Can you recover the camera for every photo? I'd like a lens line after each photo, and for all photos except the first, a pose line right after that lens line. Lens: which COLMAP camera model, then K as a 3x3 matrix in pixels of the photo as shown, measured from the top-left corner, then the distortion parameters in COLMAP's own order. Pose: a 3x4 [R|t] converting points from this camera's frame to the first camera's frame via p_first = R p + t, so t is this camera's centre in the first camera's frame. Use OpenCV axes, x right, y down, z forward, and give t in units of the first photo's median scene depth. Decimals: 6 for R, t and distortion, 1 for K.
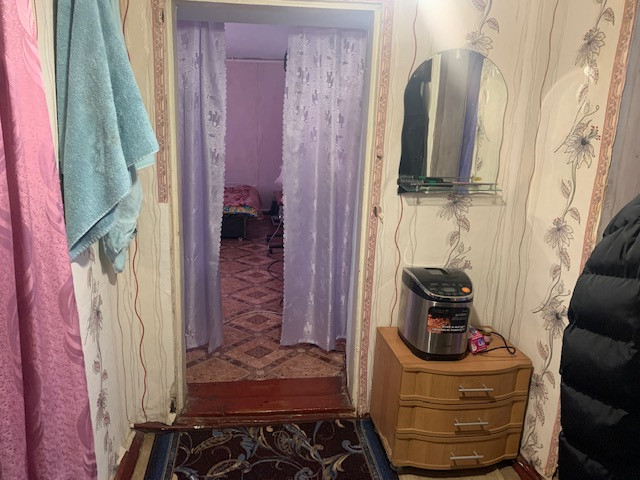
lens RADIAL K [[479.2, 0, 320.0], [0, 479.2, 240.0], [0, 0, 1]] dist [0.005607, -0.026737]
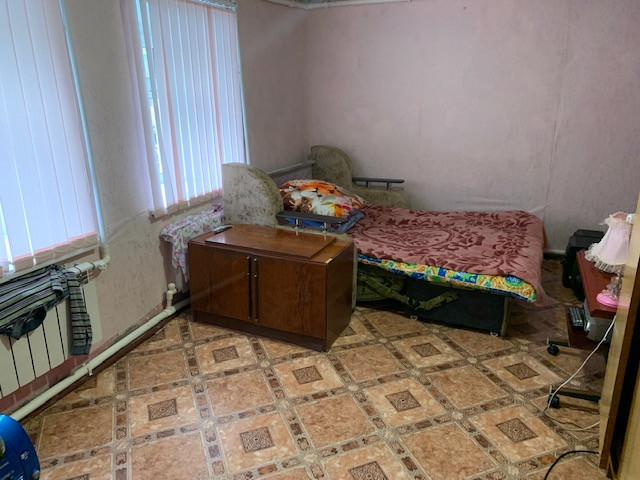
lens RADIAL K [[479.2, 0, 320.0], [0, 479.2, 240.0], [0, 0, 1]] dist [0.005607, -0.026737]
pose [[0.846144, 0.107773, -0.521944, -0.033595], [-0.101634, 0.993998, 0.040482, -0.057573], [0.523174, 0.018794, 0.852018, 0.237734]]
